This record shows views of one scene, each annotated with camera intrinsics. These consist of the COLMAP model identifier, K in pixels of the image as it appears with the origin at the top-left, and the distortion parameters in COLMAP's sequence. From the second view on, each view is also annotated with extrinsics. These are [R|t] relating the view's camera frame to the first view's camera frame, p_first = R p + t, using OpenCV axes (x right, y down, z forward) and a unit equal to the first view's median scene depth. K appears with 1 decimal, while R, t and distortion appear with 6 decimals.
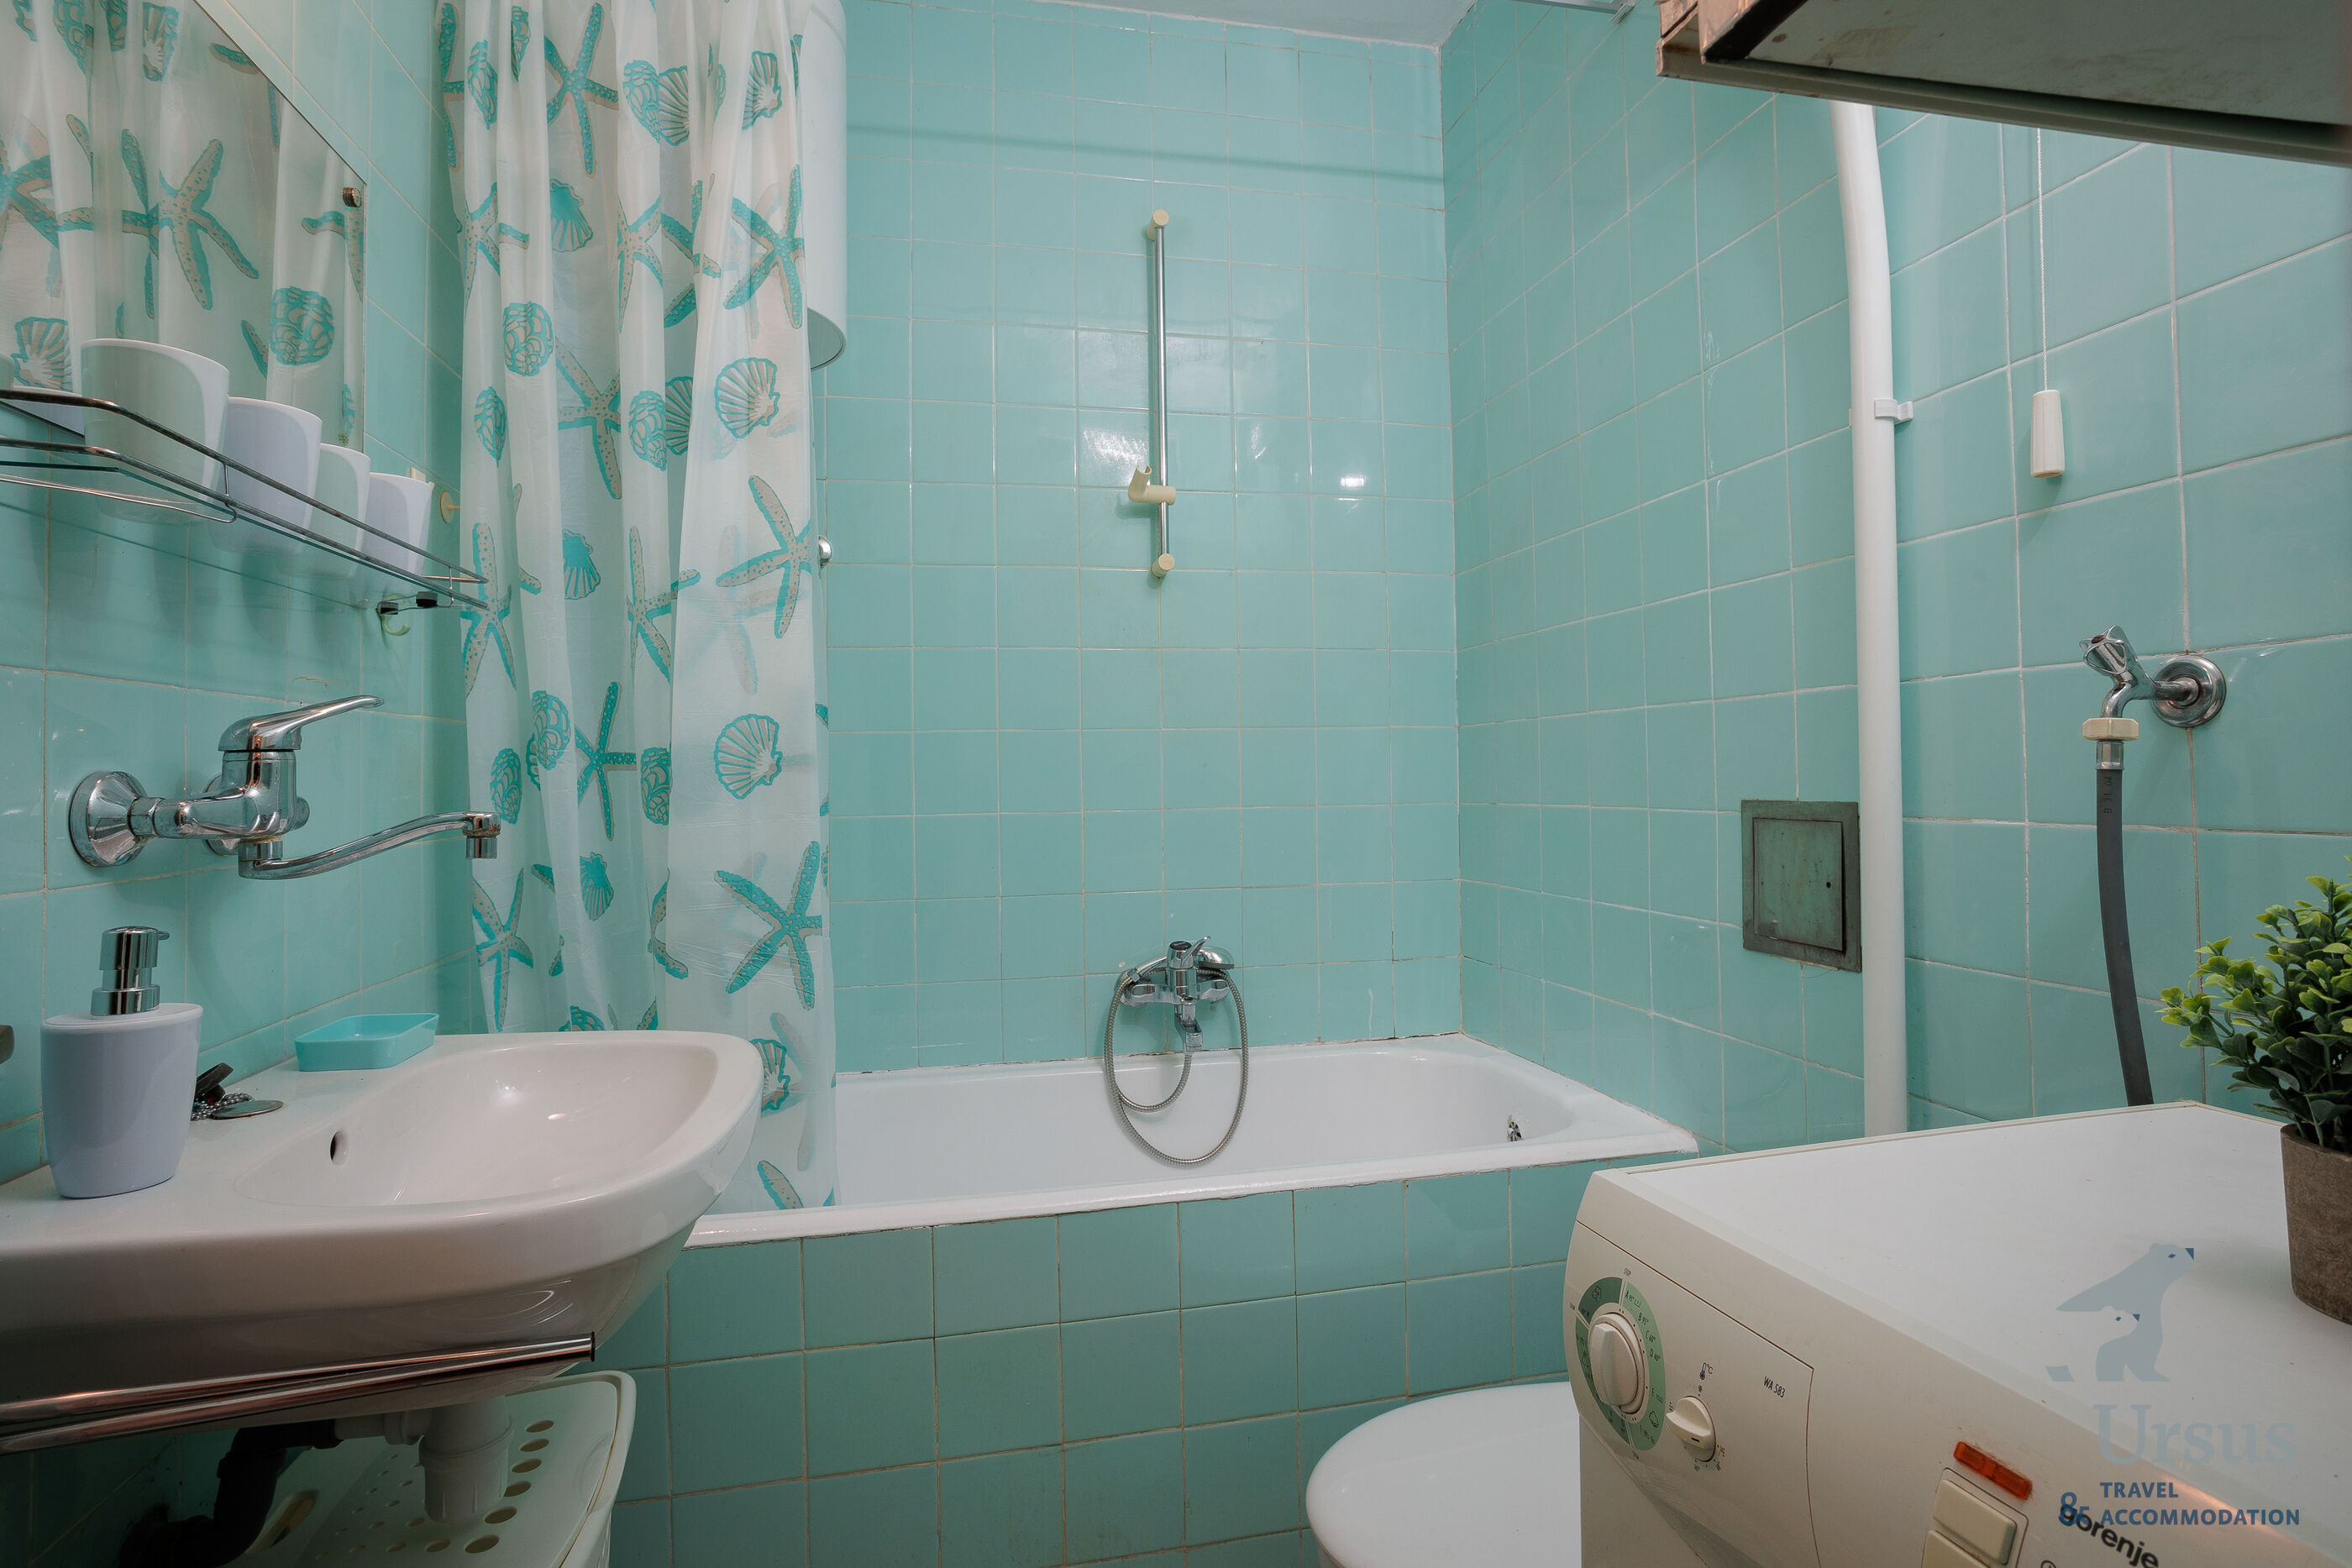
lens RADIAL K [[1153.9, 0, 1170.9], [0, 1153.9, 745.8], [0, 0, 1]] dist [-0.054690, 0.030371]
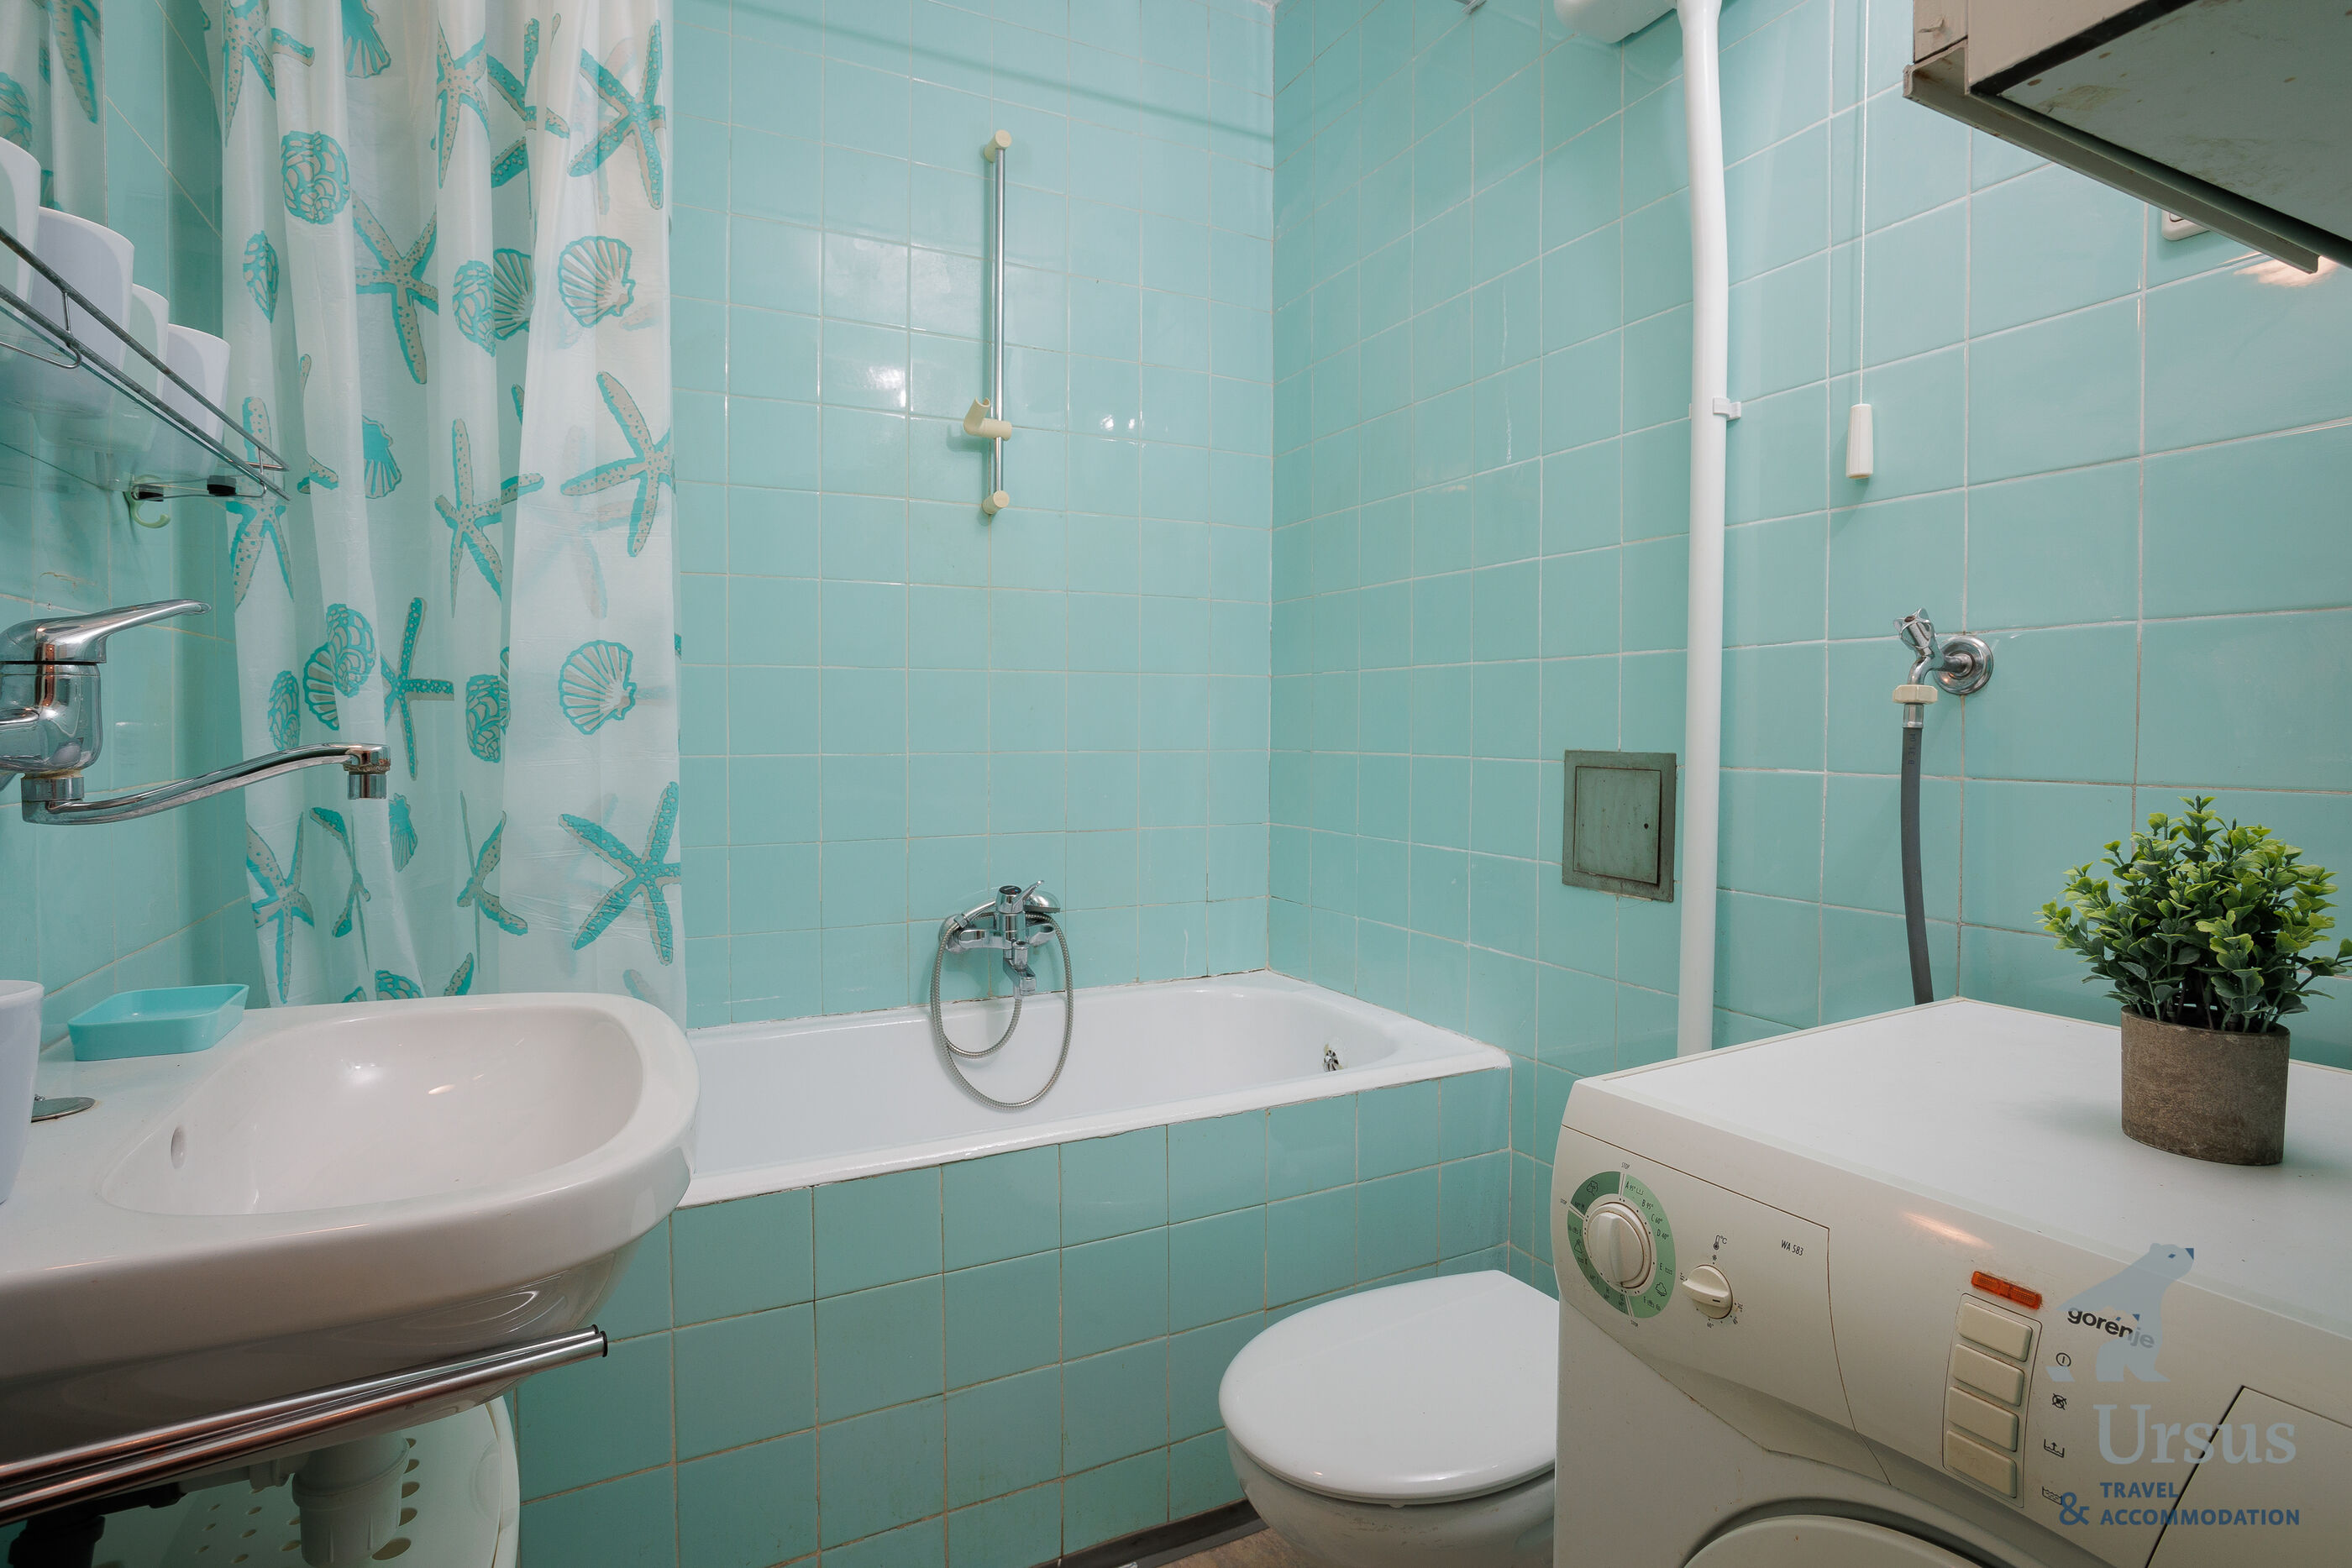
lens RADIAL K [[1153.9, 0, 1170.9], [0, 1153.9, 745.8], [0, 0, 1]] dist [-0.054690, 0.030371]
pose [[0.967238, 0.013807, 0.253495, -0.158347], [-0.025375, 0.998777, 0.042422, 0.005708], [-0.252600, -0.047465, 0.966406, 0.021284]]
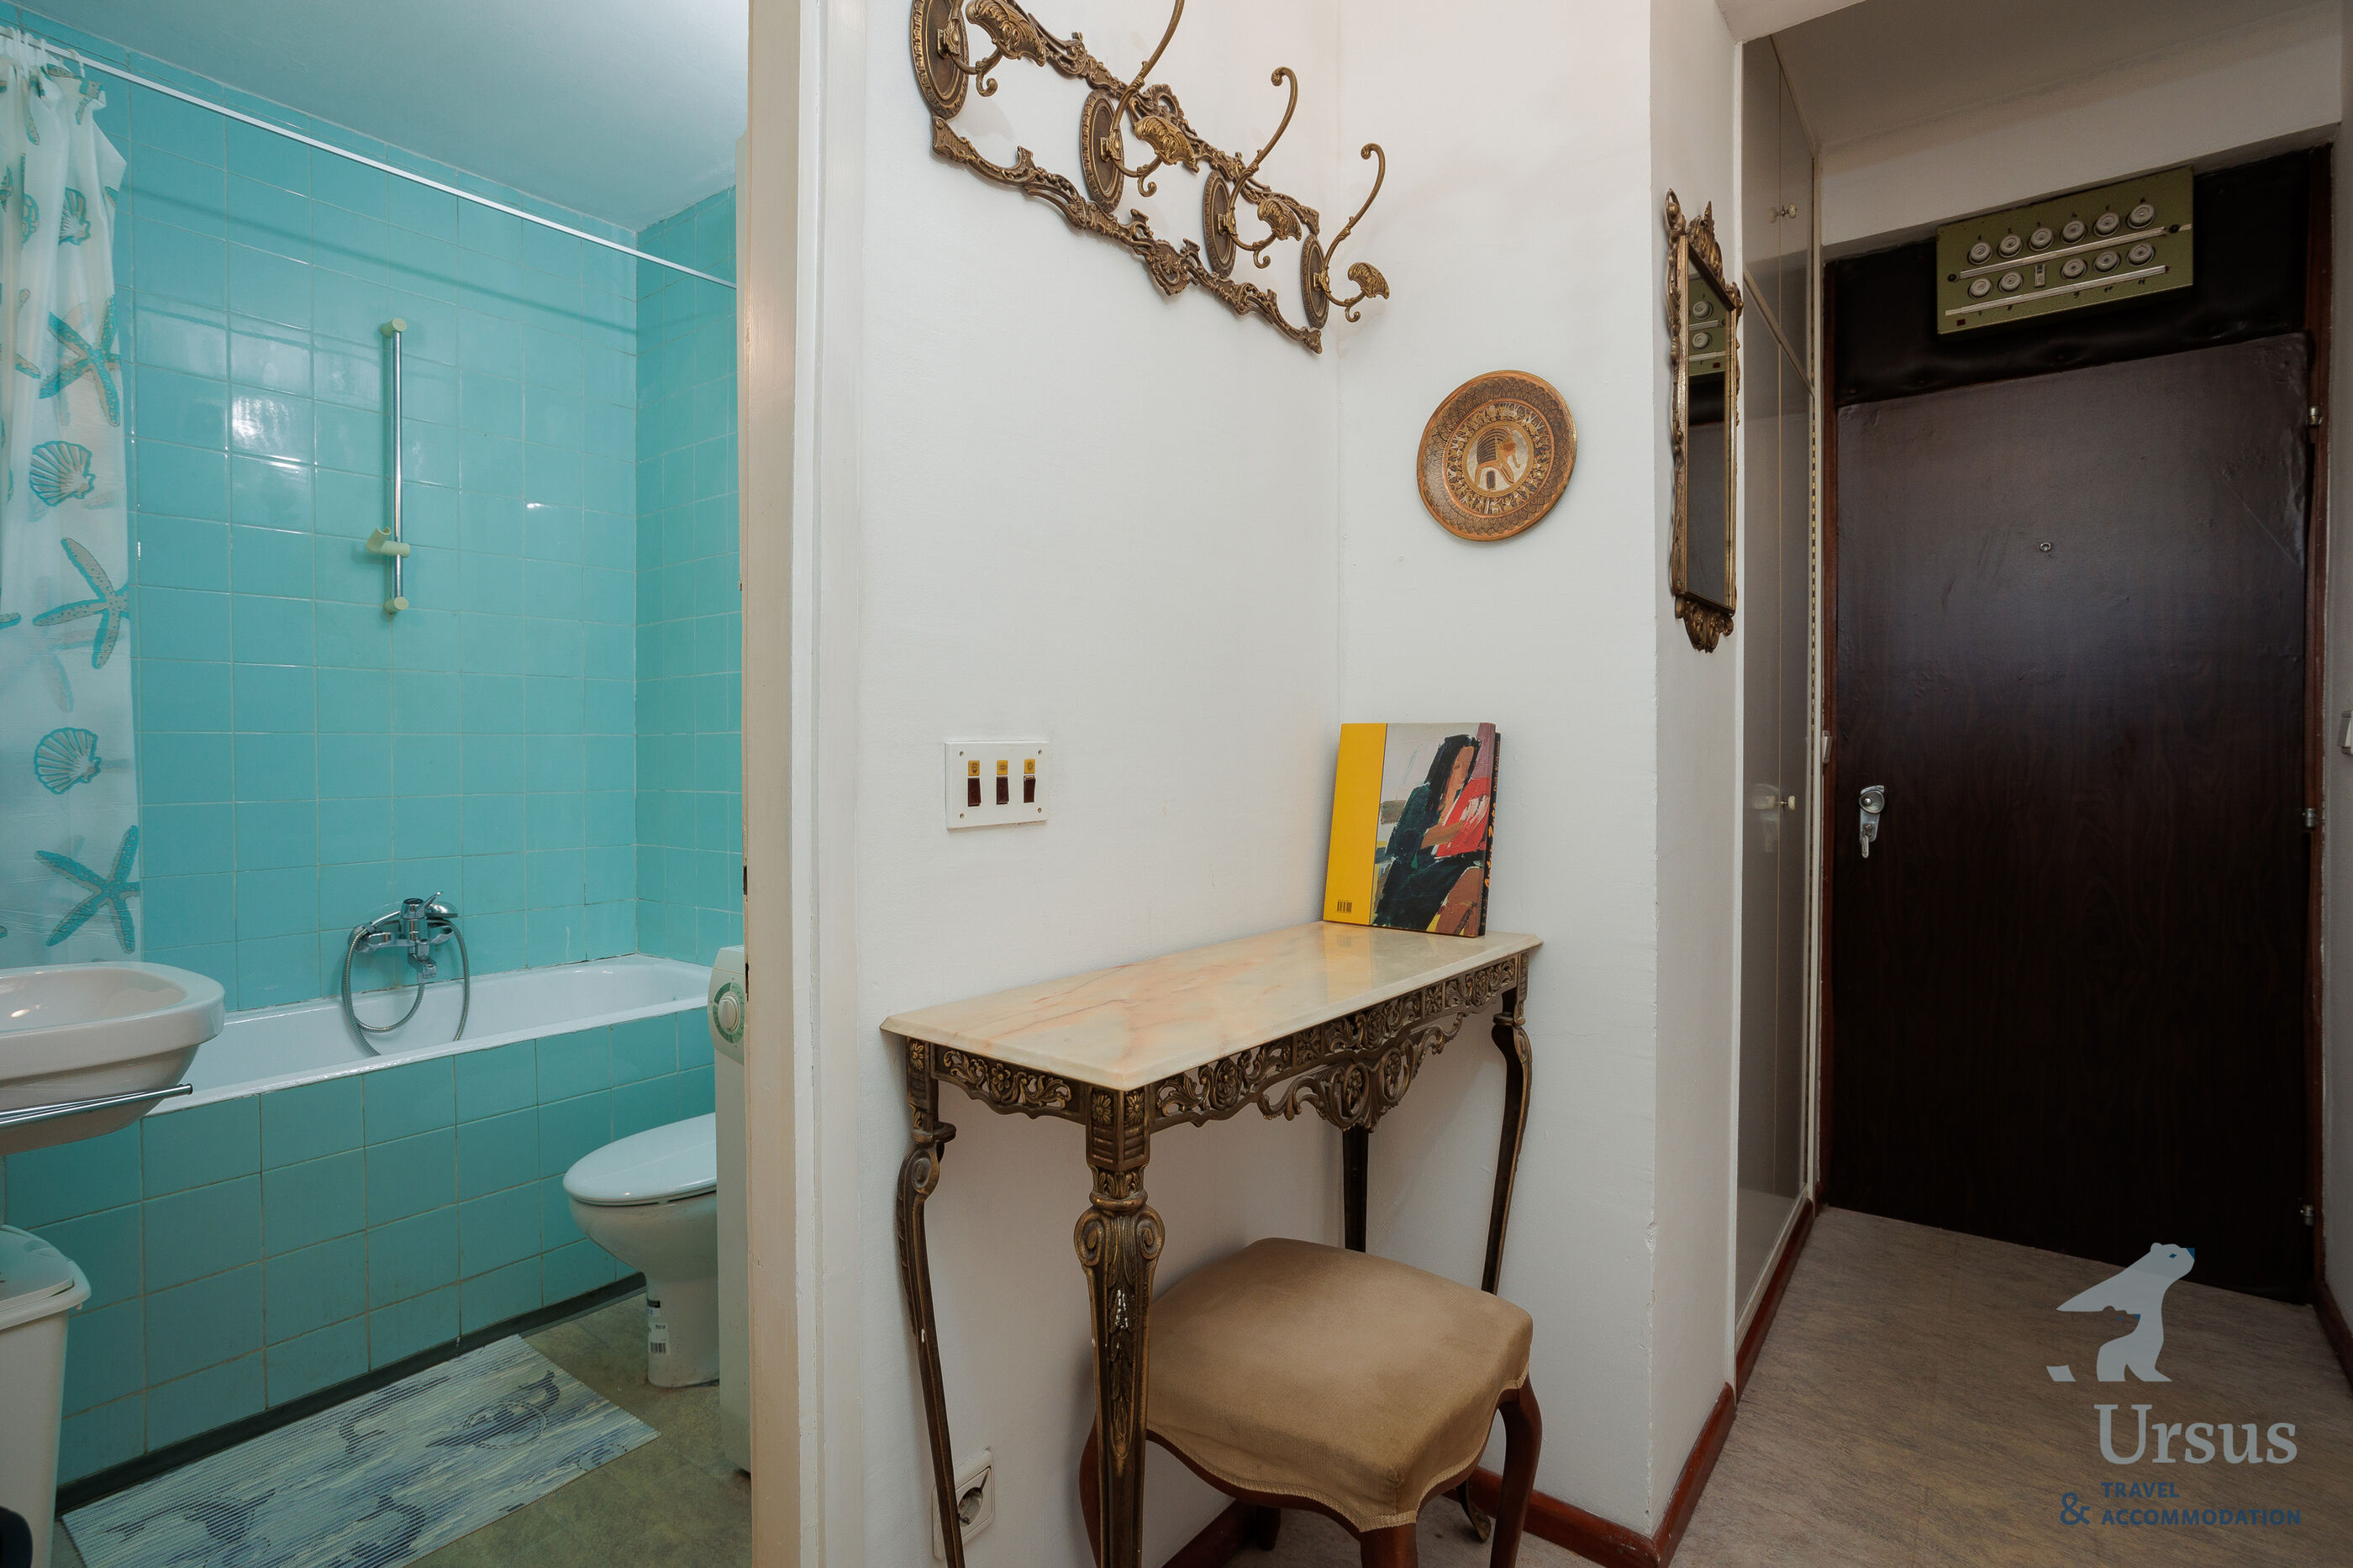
lens RADIAL K [[1145.5, 0, 1171.3], [0, 1145.5, 762.4], [0, 0, 1]] dist [-0.049221, 0.023994]
pose [[0.758891, 0.004591, 0.651201, -0.242789], [-0.024075, 0.999489, 0.021010, -0.044156], [-0.650772, -0.031622, 0.758614, -0.736404]]
